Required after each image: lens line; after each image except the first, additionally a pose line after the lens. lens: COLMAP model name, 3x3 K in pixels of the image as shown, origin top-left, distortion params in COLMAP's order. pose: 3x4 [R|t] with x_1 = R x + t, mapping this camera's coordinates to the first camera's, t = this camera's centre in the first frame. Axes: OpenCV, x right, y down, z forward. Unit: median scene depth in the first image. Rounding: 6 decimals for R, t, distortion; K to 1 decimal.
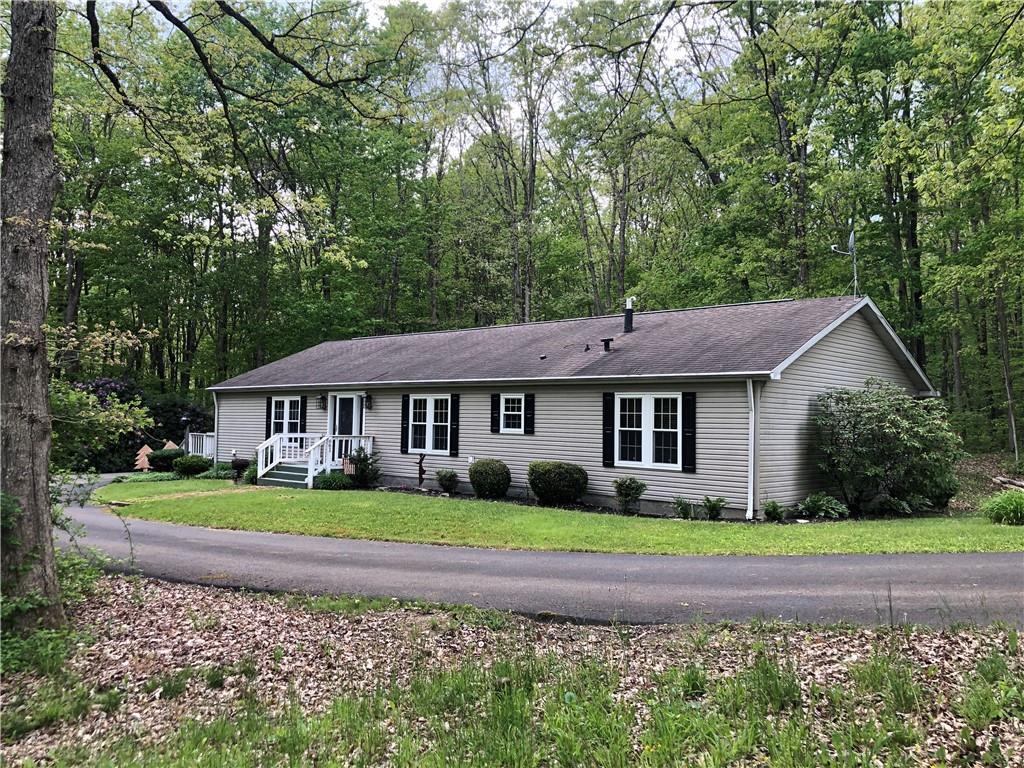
lens RADIAL K [[838.6, 0, 518.1], [0, 838.6, 379.5], [0, 0, 1]] dist [0.039004, -0.008529]
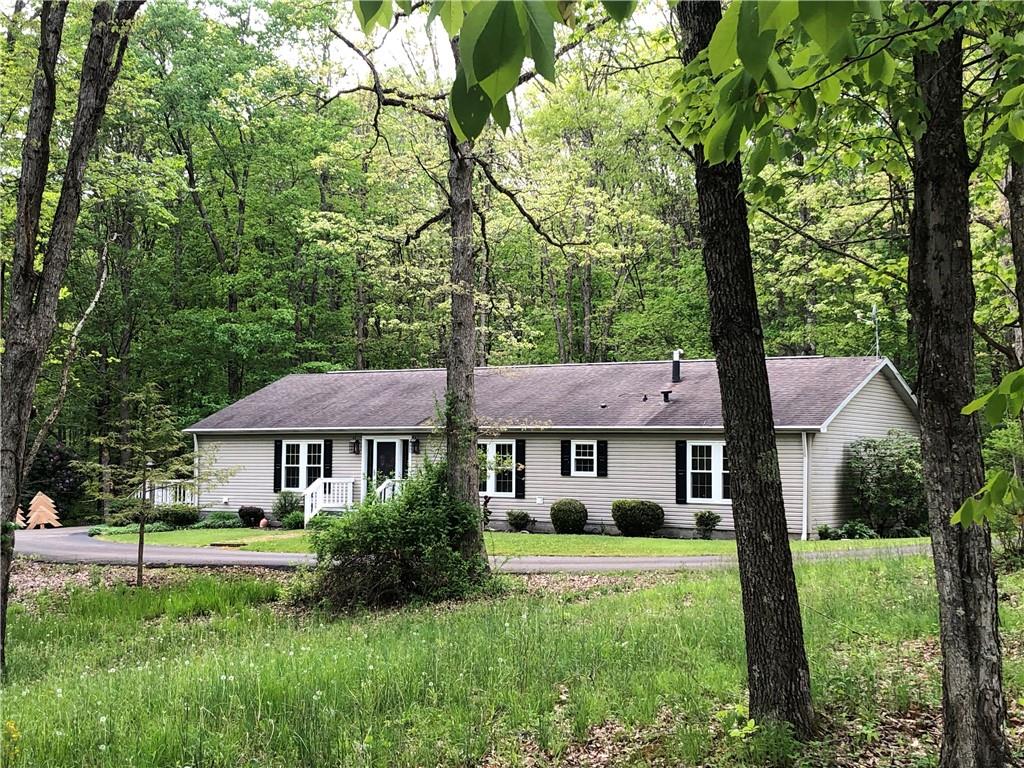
lens RADIAL K [[1488.3, 0, 514.3], [0, 1488.3, 383.4], [0, 0, 1]] dist [0.101881, 0.000000]
pose [[0.985520, 0.002763, 0.169538, -0.439757], [-0.002578, 0.999996, -0.001312, -0.056474], [-0.169541, 0.000856, 0.985523, -0.942377]]
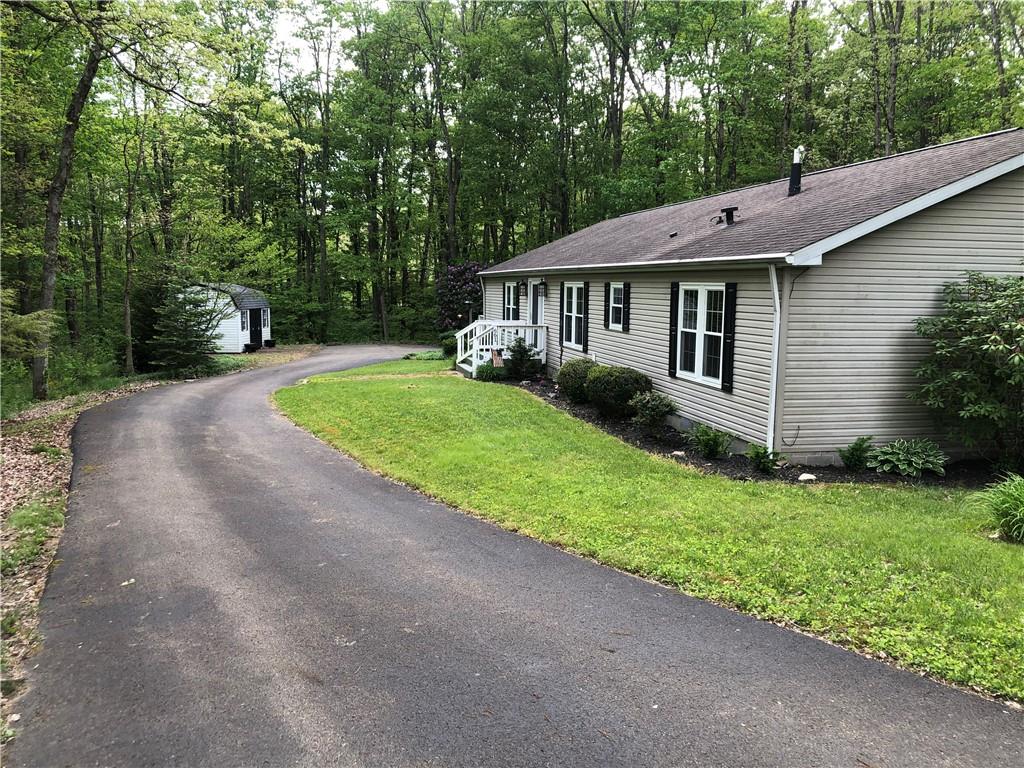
lens RADIAL K [[838.6, 0, 514.1], [0, 838.6, 384.5], [0, 0, 1]] dist [0.039004, -0.008529]
pose [[0.827390, 0.061803, -0.558217, 0.388314], [0.025676, 0.988725, 0.147523, -0.008458], [0.561041, -0.136392, 0.816474, 0.250747]]
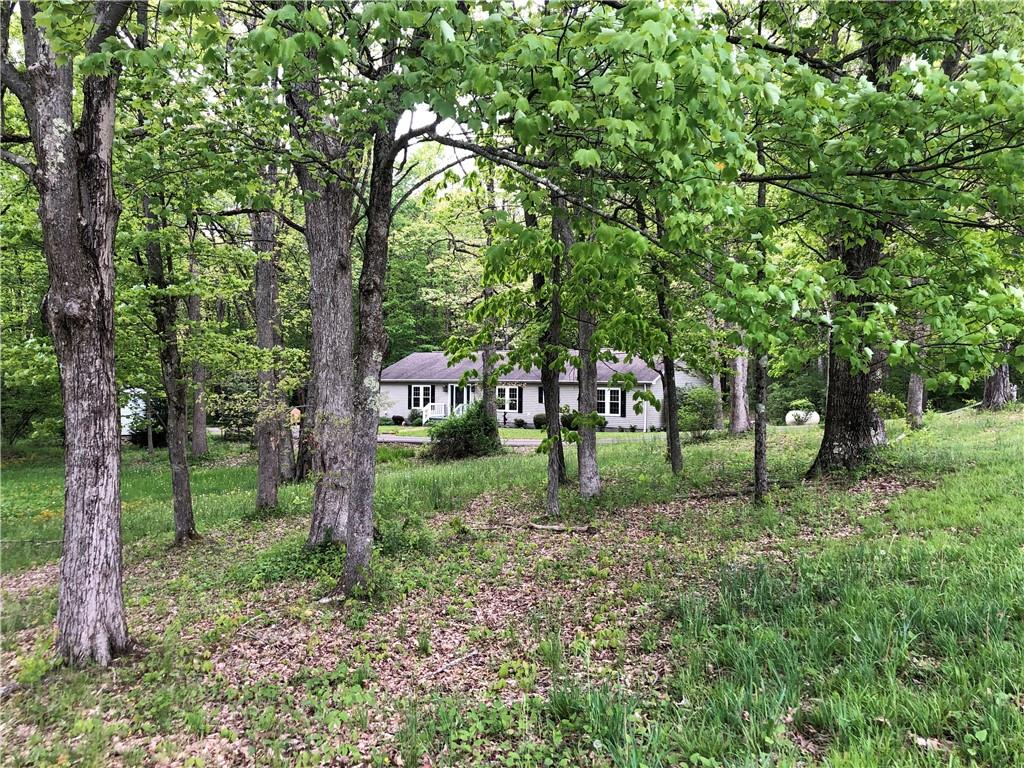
lens RADIAL K [[838.6, 0, 508.1], [0, 838.6, 386.2], [0, 0, 1]] dist [0.039004, -0.008529]
pose [[0.990157, -0.003743, 0.139910, -0.475593], [-0.003452, 0.998685, 0.051152, -0.111691], [-0.139917, -0.051132, 0.988842, -1.429079]]
